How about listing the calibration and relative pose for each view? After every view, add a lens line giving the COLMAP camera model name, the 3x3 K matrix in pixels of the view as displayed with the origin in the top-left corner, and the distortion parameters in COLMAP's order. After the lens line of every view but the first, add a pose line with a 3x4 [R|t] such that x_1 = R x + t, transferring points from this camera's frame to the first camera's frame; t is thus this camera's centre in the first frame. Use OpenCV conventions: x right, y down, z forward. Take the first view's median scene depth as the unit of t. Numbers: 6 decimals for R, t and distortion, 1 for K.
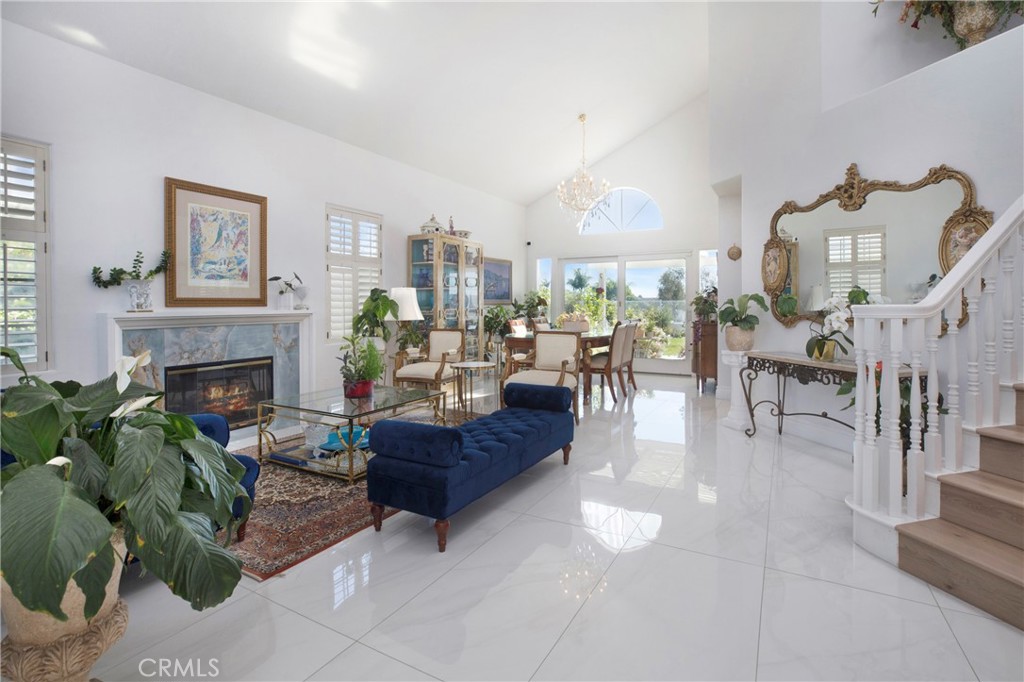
lens RADIAL K [[495.9, 0, 513.8], [0, 495.9, 309.2], [0, 0, 1]] dist [0.001069, 0.000085]
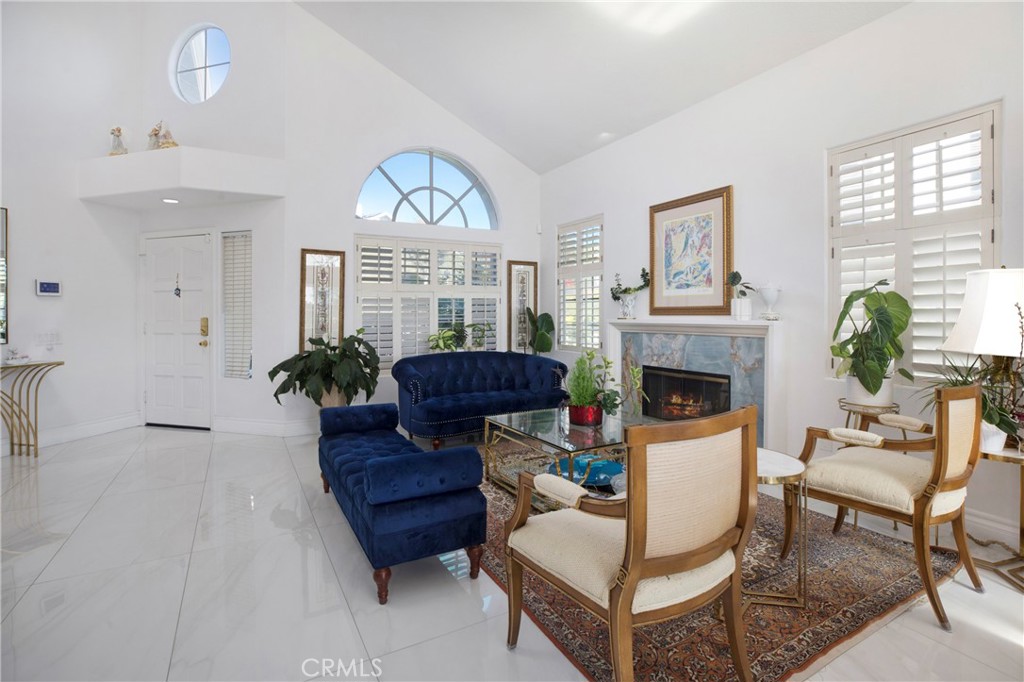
lens RADIAL K [[495.9, 0, 513.8], [0, 495.9, 309.2], [0, 0, 1]] dist [0.001069, 0.000085]
pose [[-0.529426, -0.004327, -0.848345, 0.433163], [-0.004230, 0.999988, -0.002460, -0.013104], [0.848345, 0.002286, -0.529438, 1.215005]]
